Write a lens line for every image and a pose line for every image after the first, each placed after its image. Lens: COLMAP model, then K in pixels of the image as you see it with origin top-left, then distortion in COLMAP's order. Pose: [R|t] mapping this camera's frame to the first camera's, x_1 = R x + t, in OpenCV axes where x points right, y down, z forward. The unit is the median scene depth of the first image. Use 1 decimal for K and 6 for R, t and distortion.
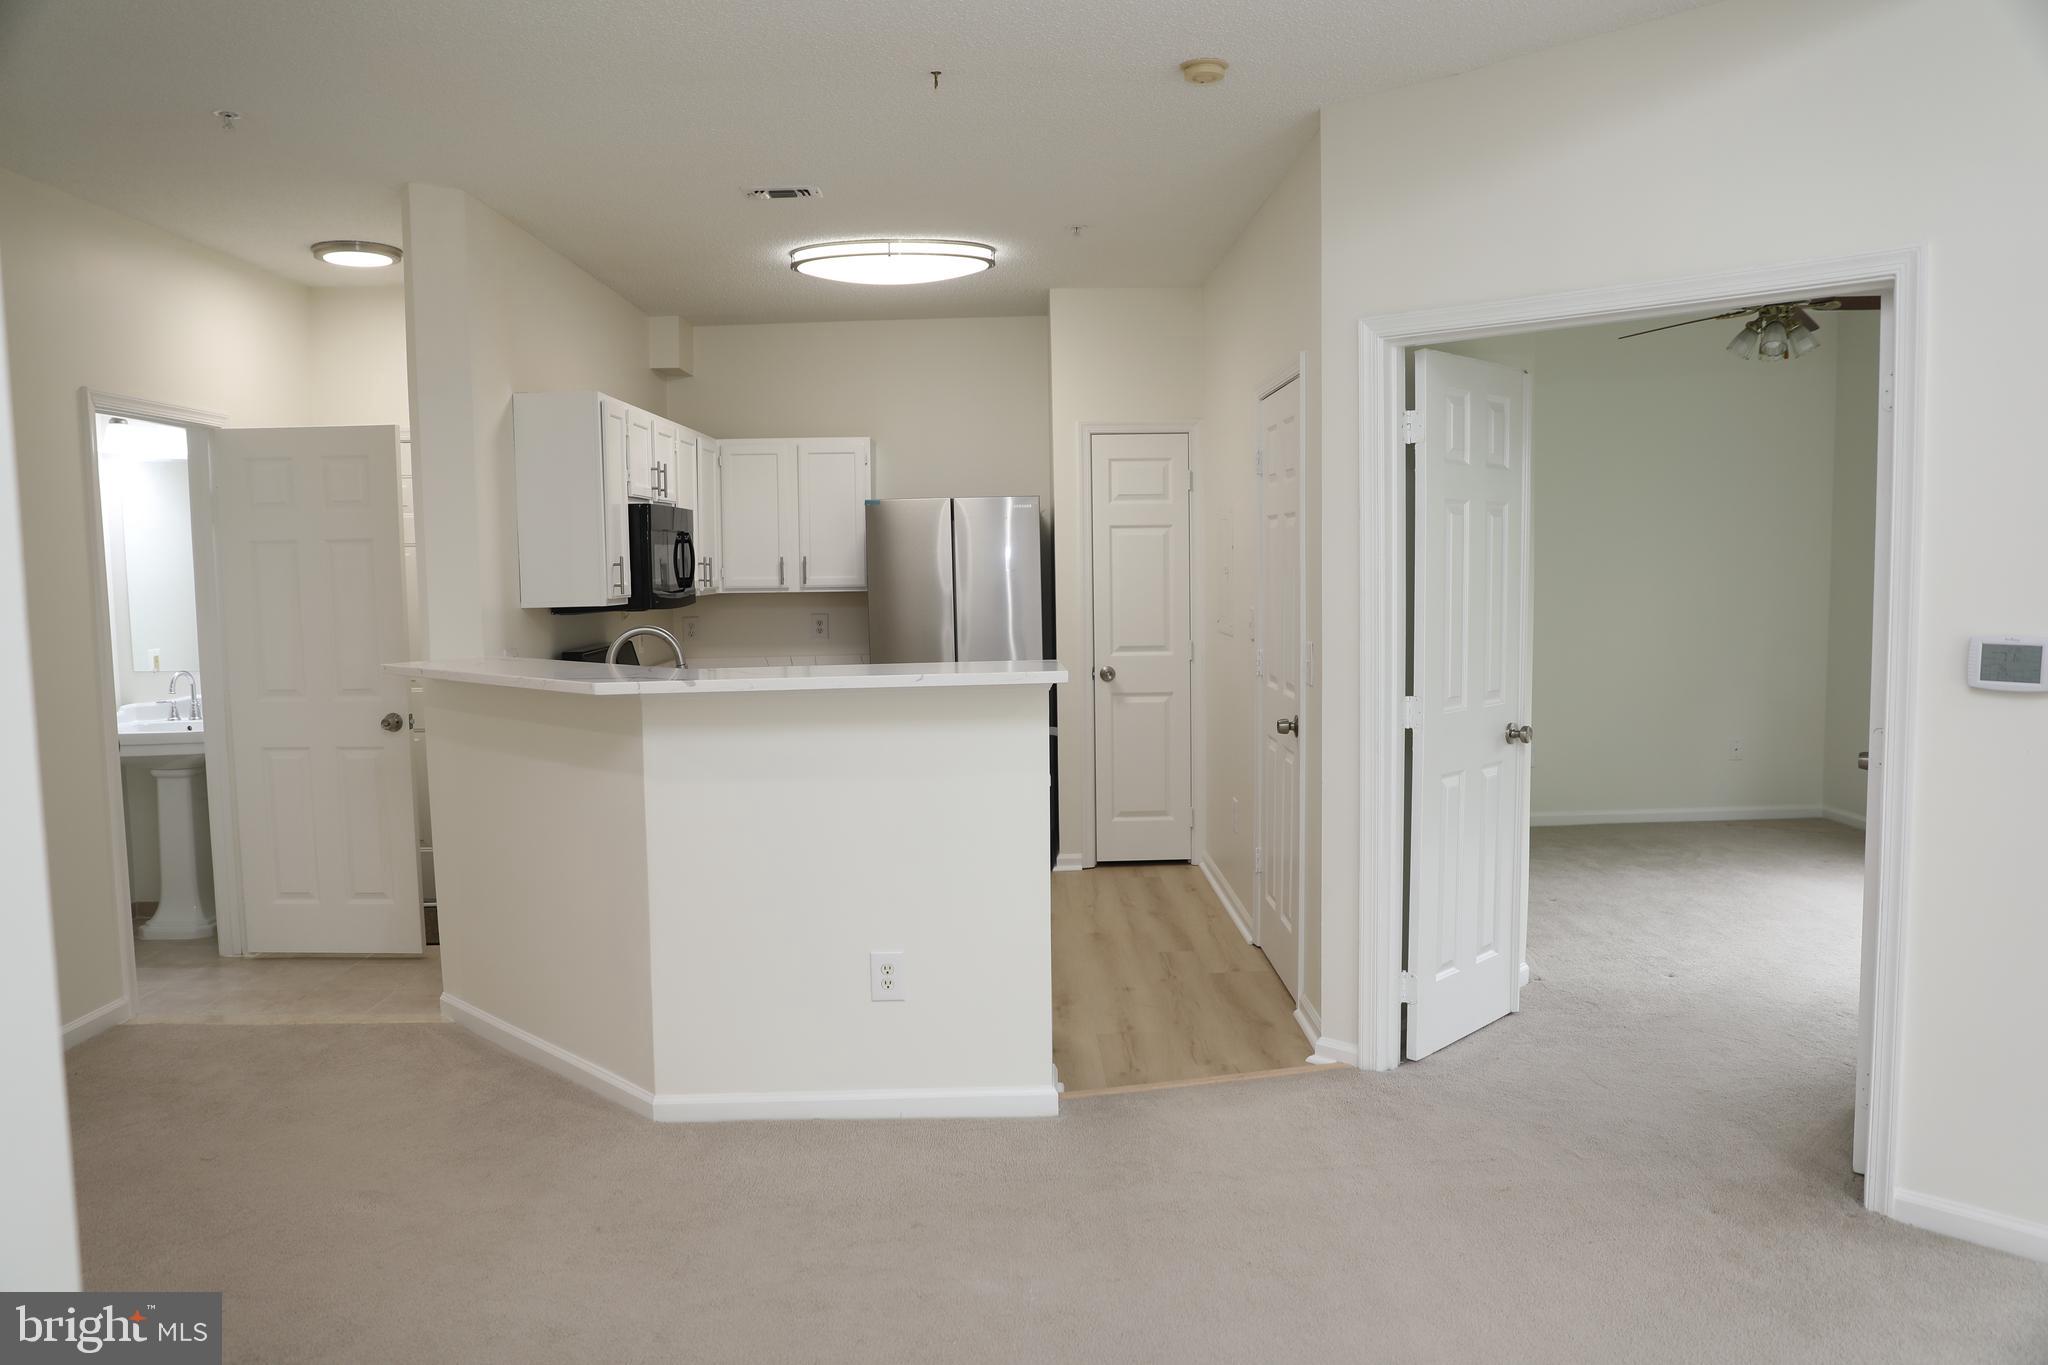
lens RADIAL K [[1393.7, 0, 1023.6], [0, 1393.7, 686.5], [0, 0, 1]] dist [-0.108382, 0.081563]
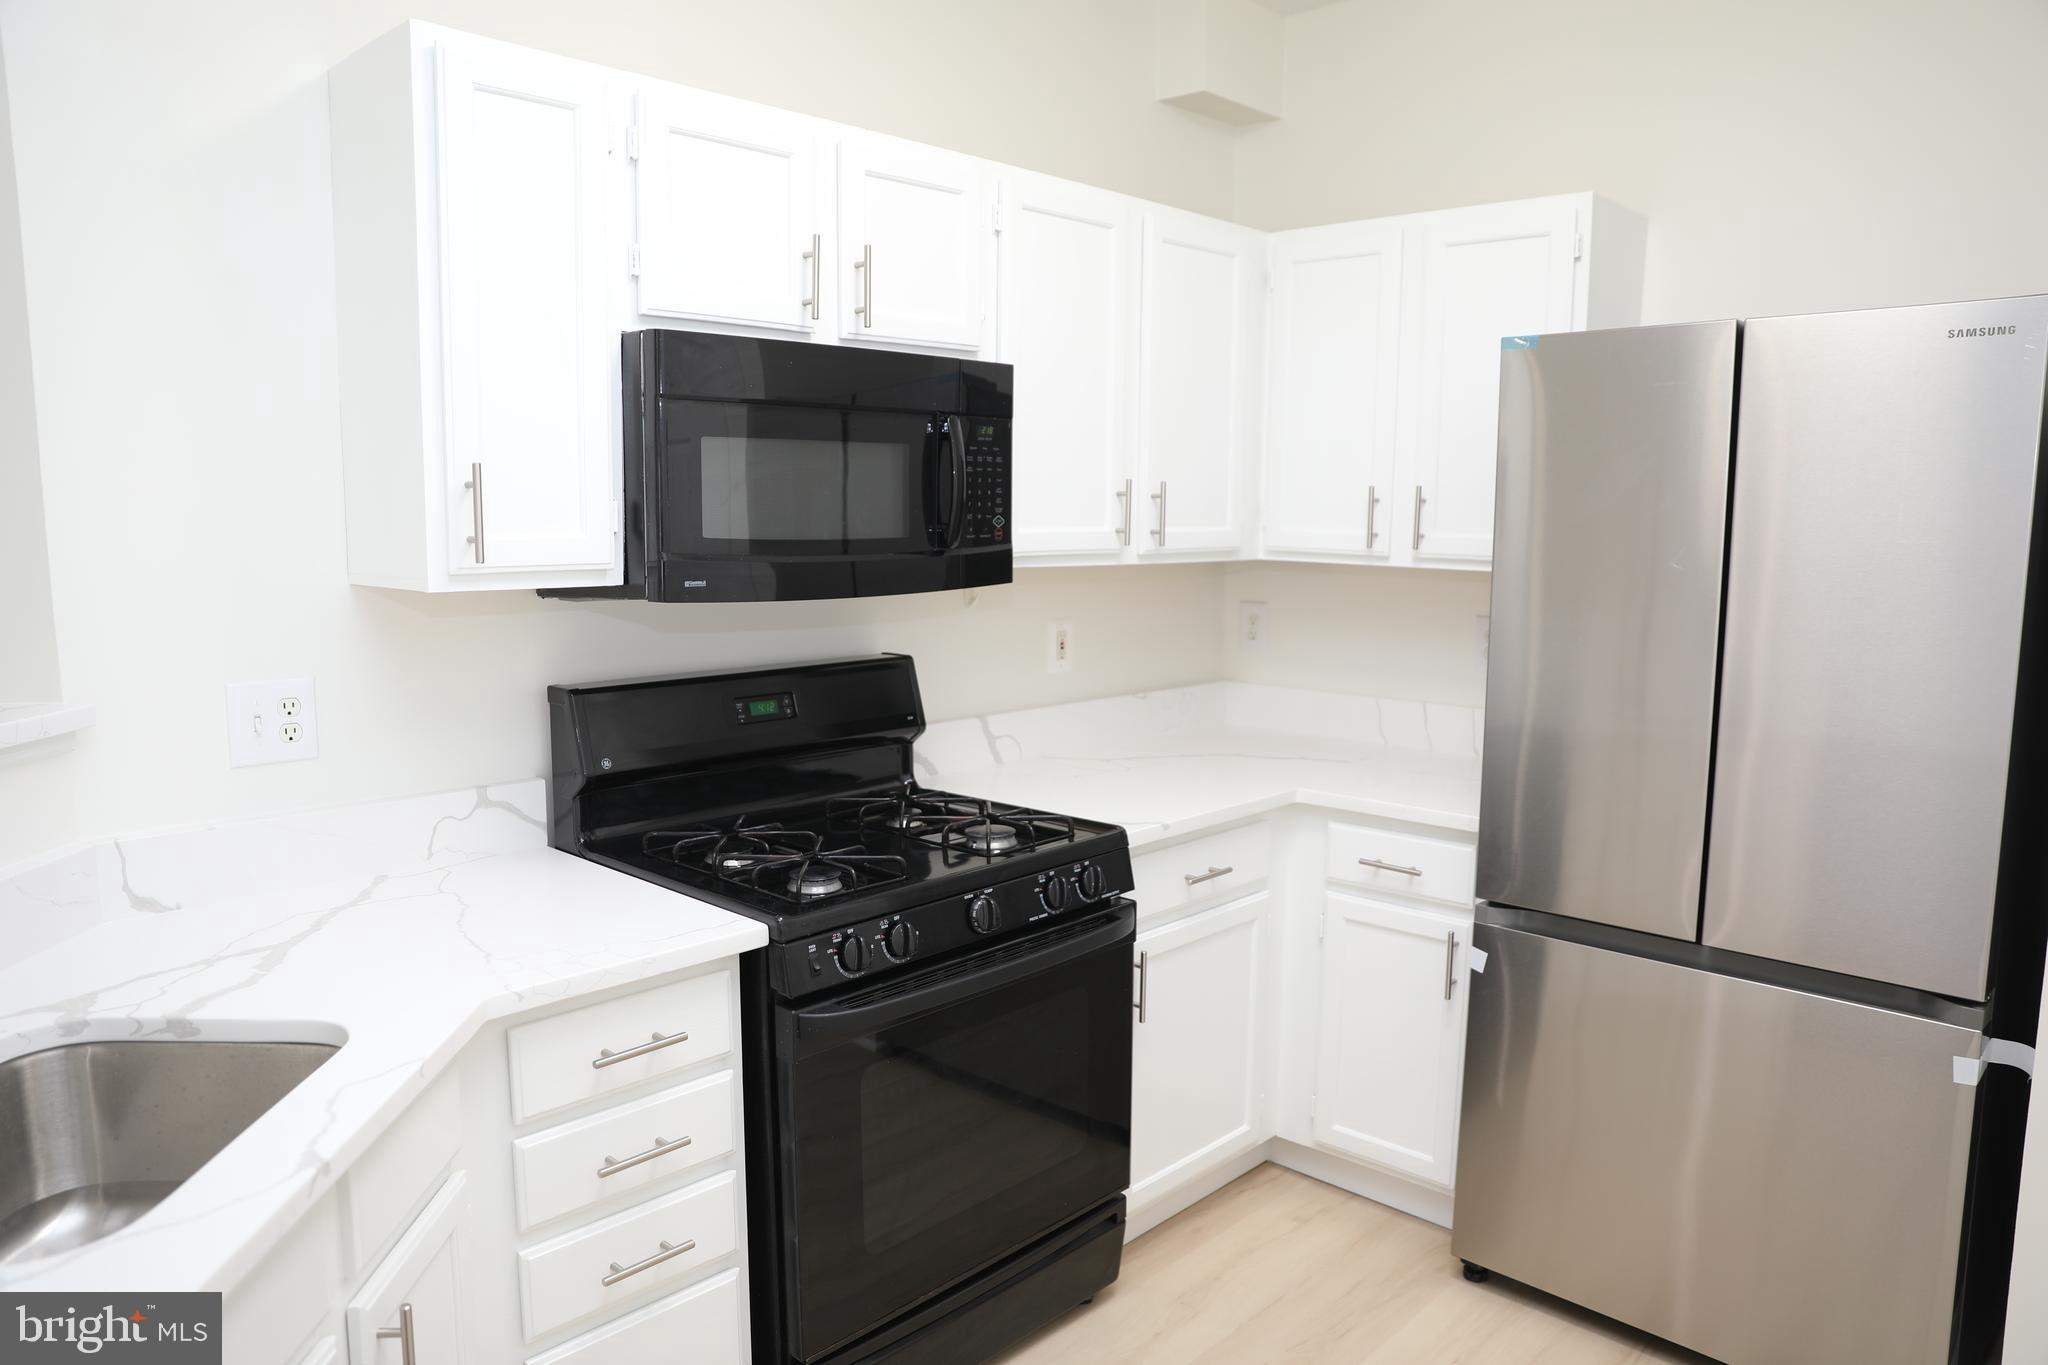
lens RADIAL K [[1393.7, 0, 1024.2], [0, 1393.7, 689.8], [0, 0, 1]] dist [-0.108382, 0.081563]
pose [[0.714222, 0.113672, -0.690627, 0.081644], [-0.082700, 0.993517, 0.077999, -0.074489], [0.695017, 0.001406, 0.718992, 0.835528]]
